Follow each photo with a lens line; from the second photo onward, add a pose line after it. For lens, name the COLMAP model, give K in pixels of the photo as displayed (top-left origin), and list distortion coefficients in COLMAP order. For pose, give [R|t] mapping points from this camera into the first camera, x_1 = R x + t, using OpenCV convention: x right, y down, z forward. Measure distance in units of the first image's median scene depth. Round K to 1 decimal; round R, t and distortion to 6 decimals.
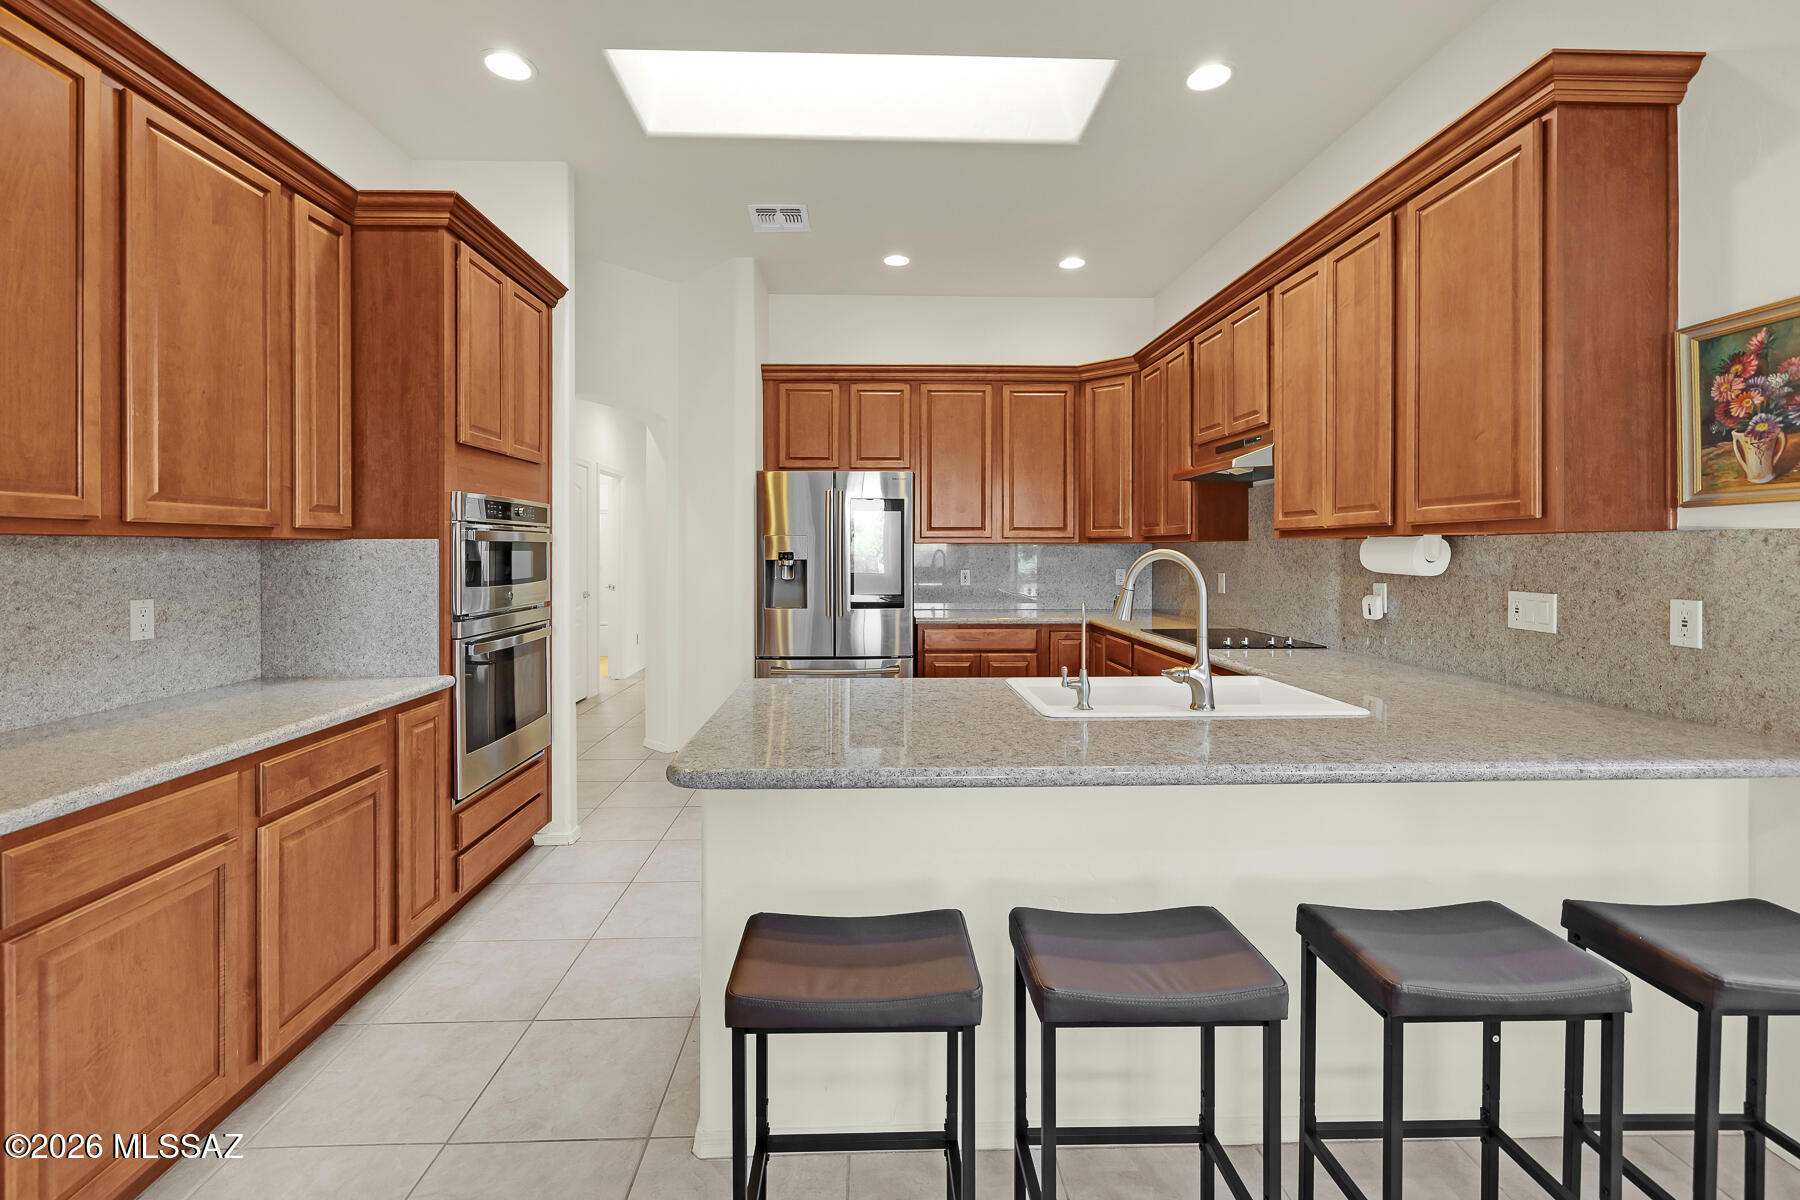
lens RADIAL K [[775.3, 0, 883.5], [0, 775.3, 555.2], [0, 0, 1]] dist [0.009113, -0.000338]
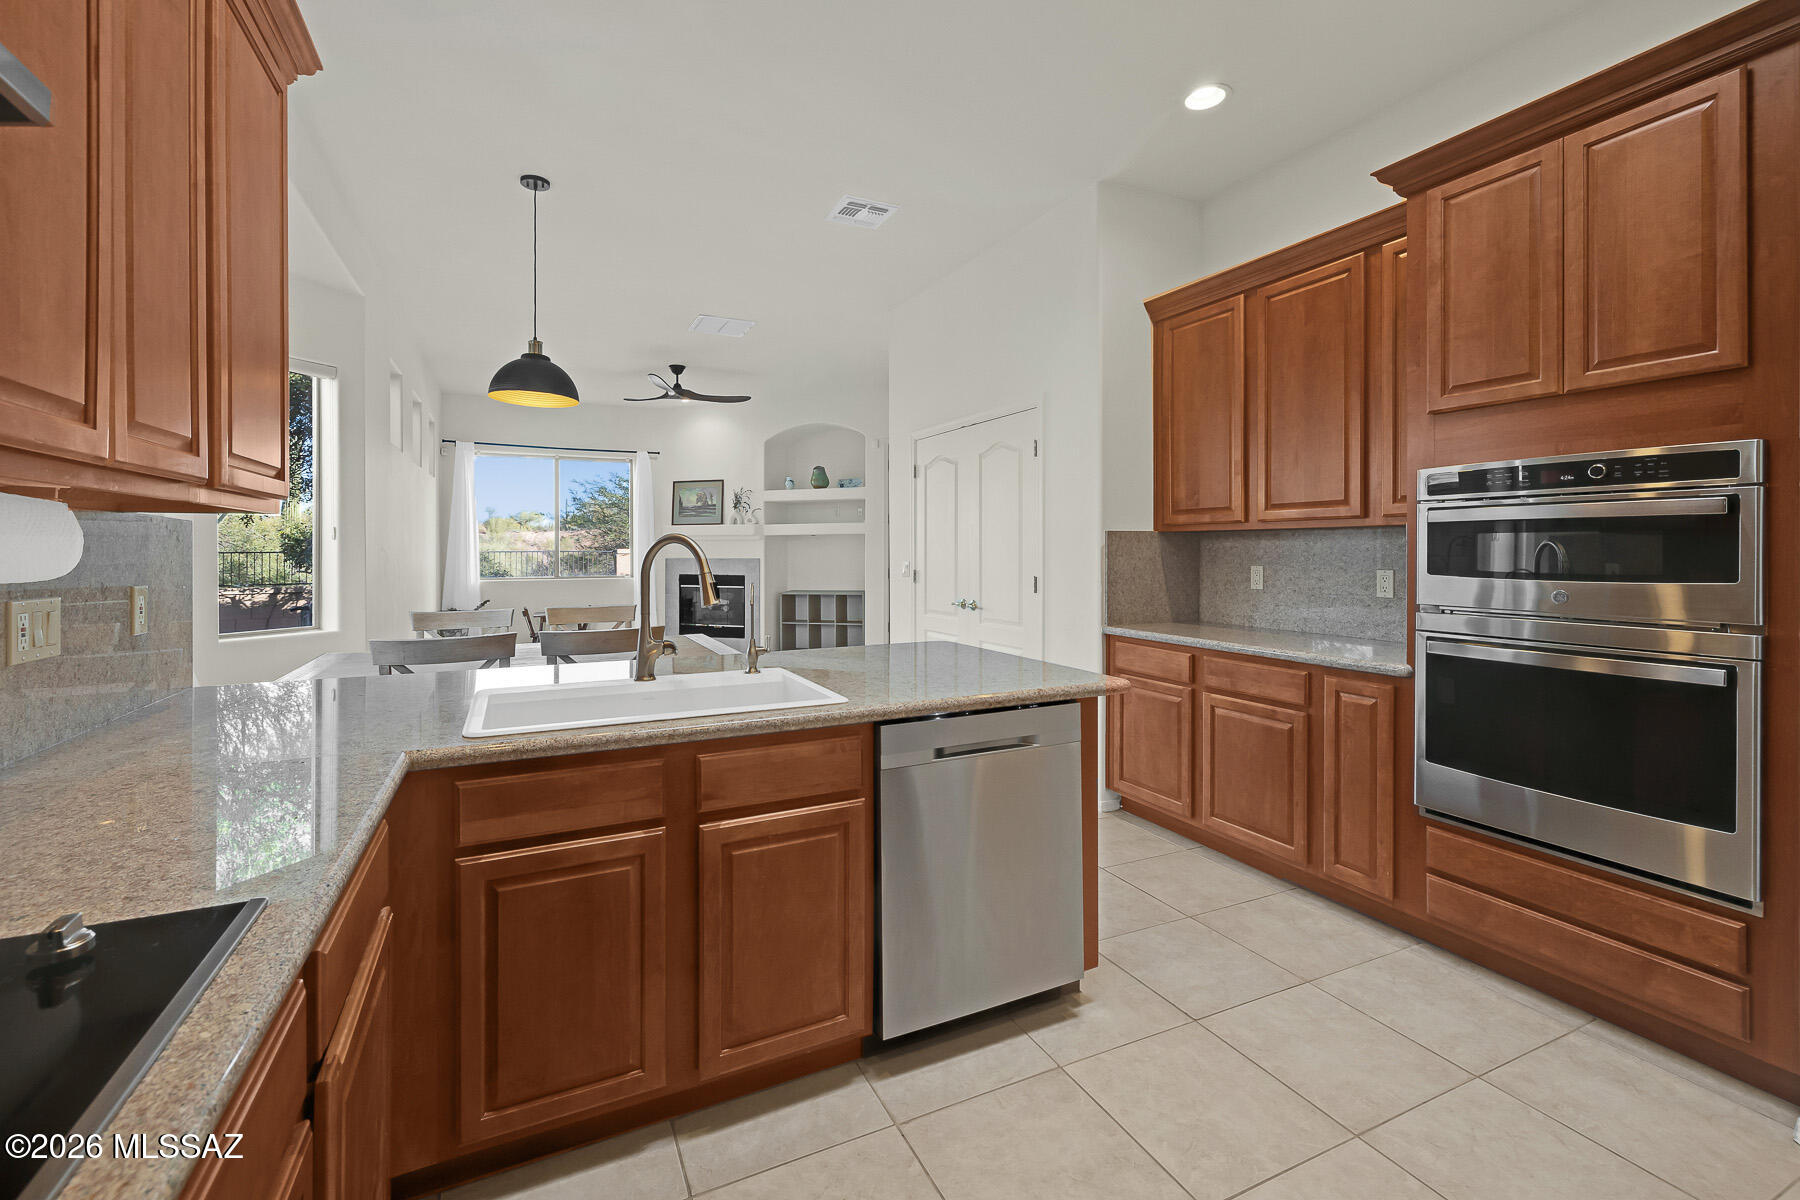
lens RADIAL K [[769.1, 0, 895.3], [0, 769.1, 553.9], [0, 0, 1]] dist [-0.003008, 0.001190]
pose [[-0.913061, 0.007828, -0.407747, 0.326613], [0.001165, 0.999862, 0.016588, 0.001804], [0.407821, 0.014671, -0.912944, 1.344085]]
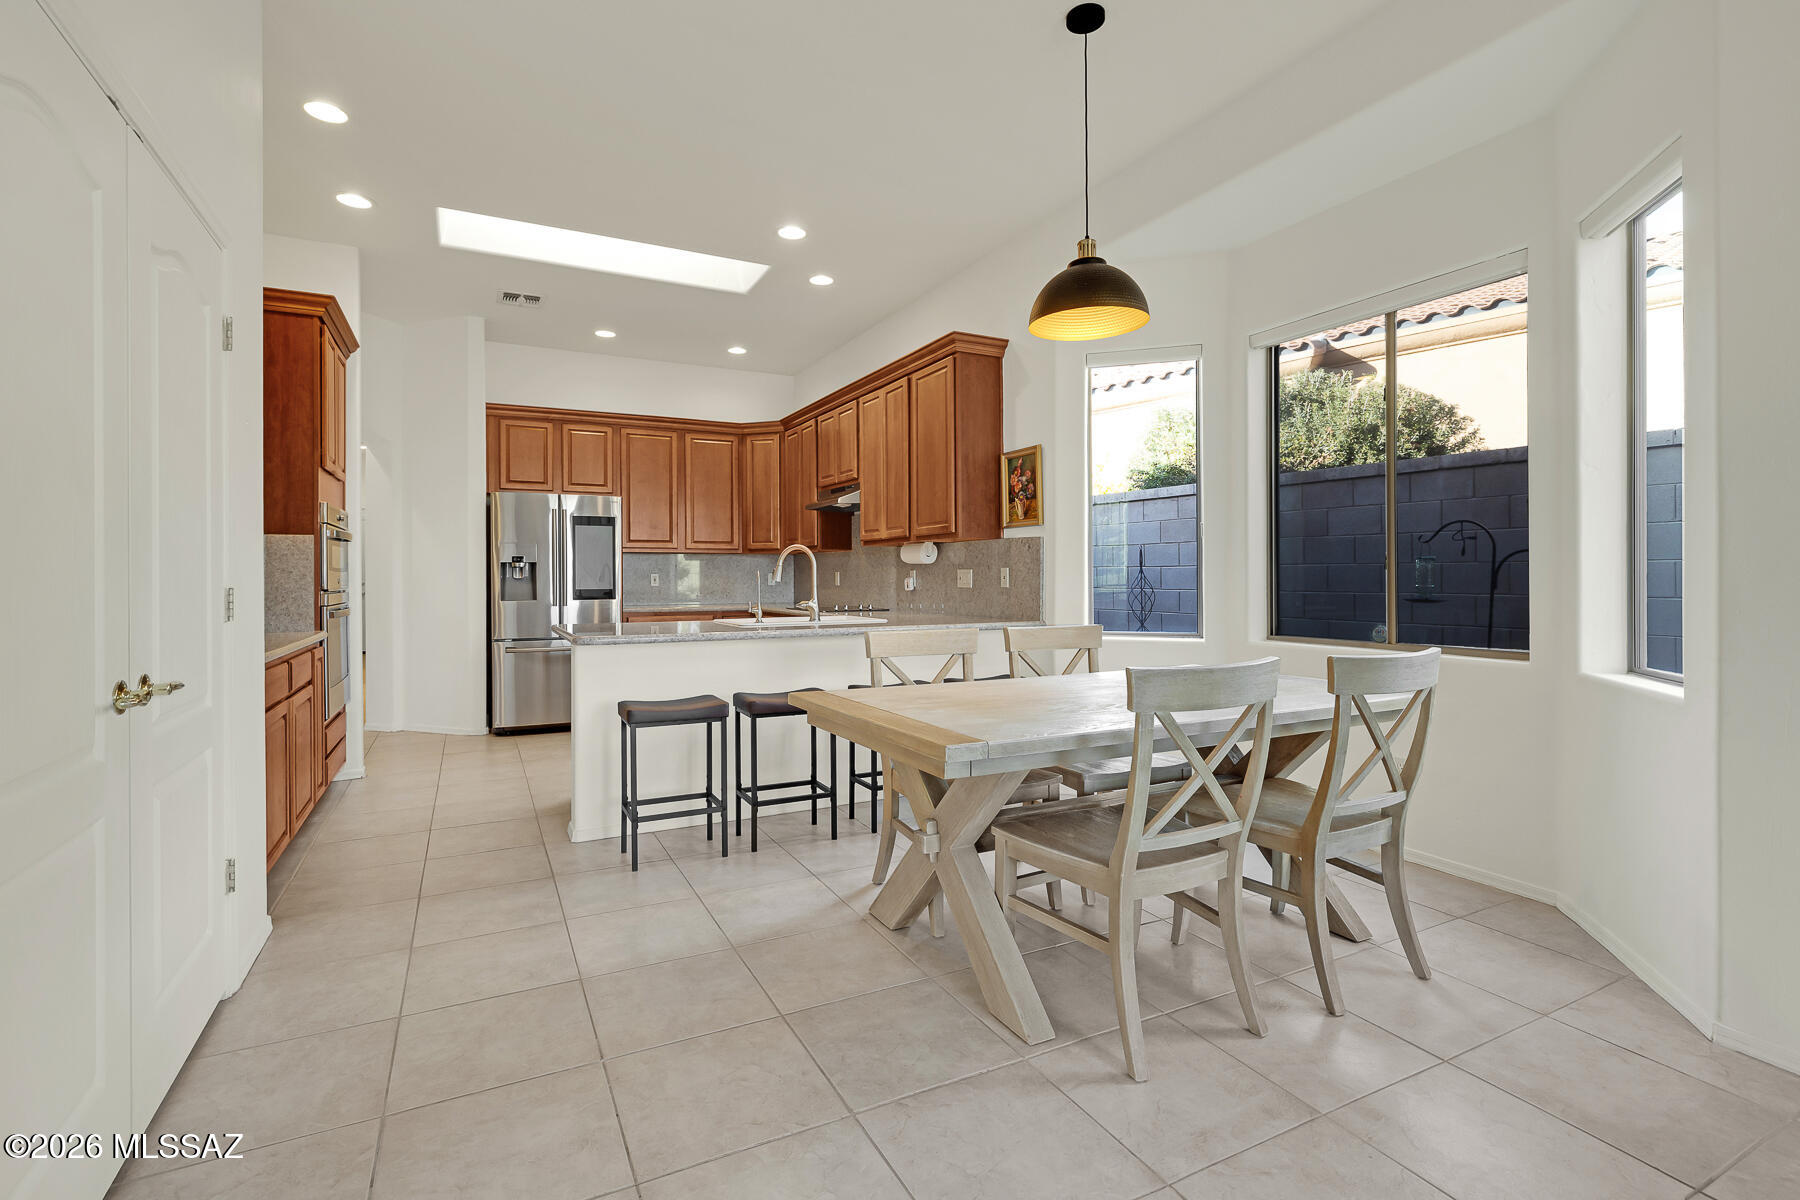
lens RADIAL K [[833.2, 0, 890.7], [0, 833.2, 575.8], [0, 0, 1]] dist [-0.012185, 0.000226]
pose [[0.902439, -0.001721, 0.430814, -0.224619], [0.006359, 0.999936, -0.009326, 0.061817], [-0.430771, 0.011156, 0.902393, -0.676804]]
